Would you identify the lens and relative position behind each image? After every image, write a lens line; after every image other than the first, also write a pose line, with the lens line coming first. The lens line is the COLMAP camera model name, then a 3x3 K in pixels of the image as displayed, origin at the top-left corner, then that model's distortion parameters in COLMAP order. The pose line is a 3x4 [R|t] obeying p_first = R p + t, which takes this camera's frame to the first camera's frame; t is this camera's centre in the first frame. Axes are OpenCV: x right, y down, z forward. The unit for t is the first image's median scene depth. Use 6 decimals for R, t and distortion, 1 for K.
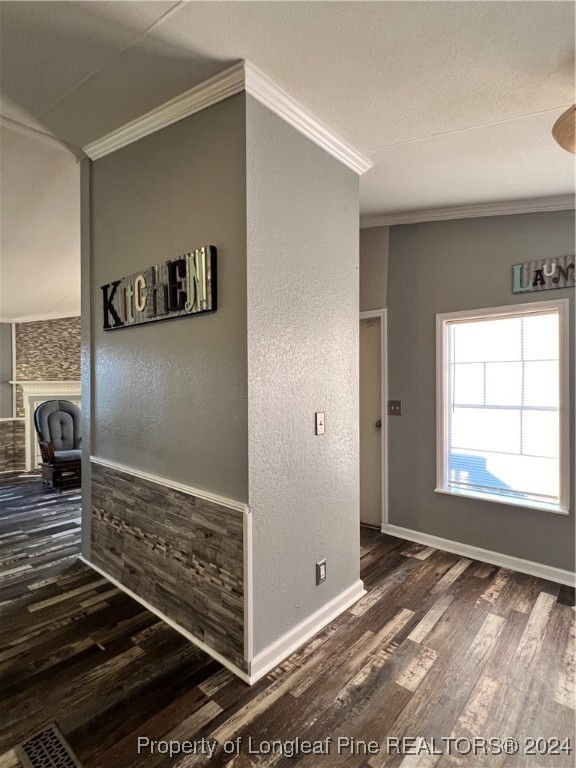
lens RADIAL K [[390.2, 0, 288.0], [0, 390.2, 384.0], [0, 0, 1]] dist [0.002434, 0.000641]
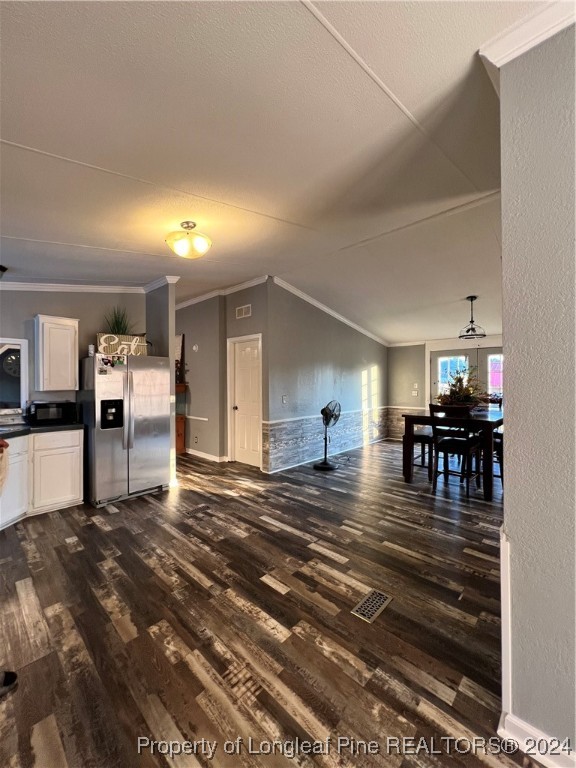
lens RADIAL K [[308.0, 0, 289.2], [0, 308.0, 382.9], [0, 0, 1]] dist [-0.005254, 0.000279]
pose [[-0.038406, 0.001851, -0.999261, 0.373103], [-0.007768, 0.999968, 0.002150, -0.014101], [0.999232, 0.007845, -0.038390, 0.332213]]
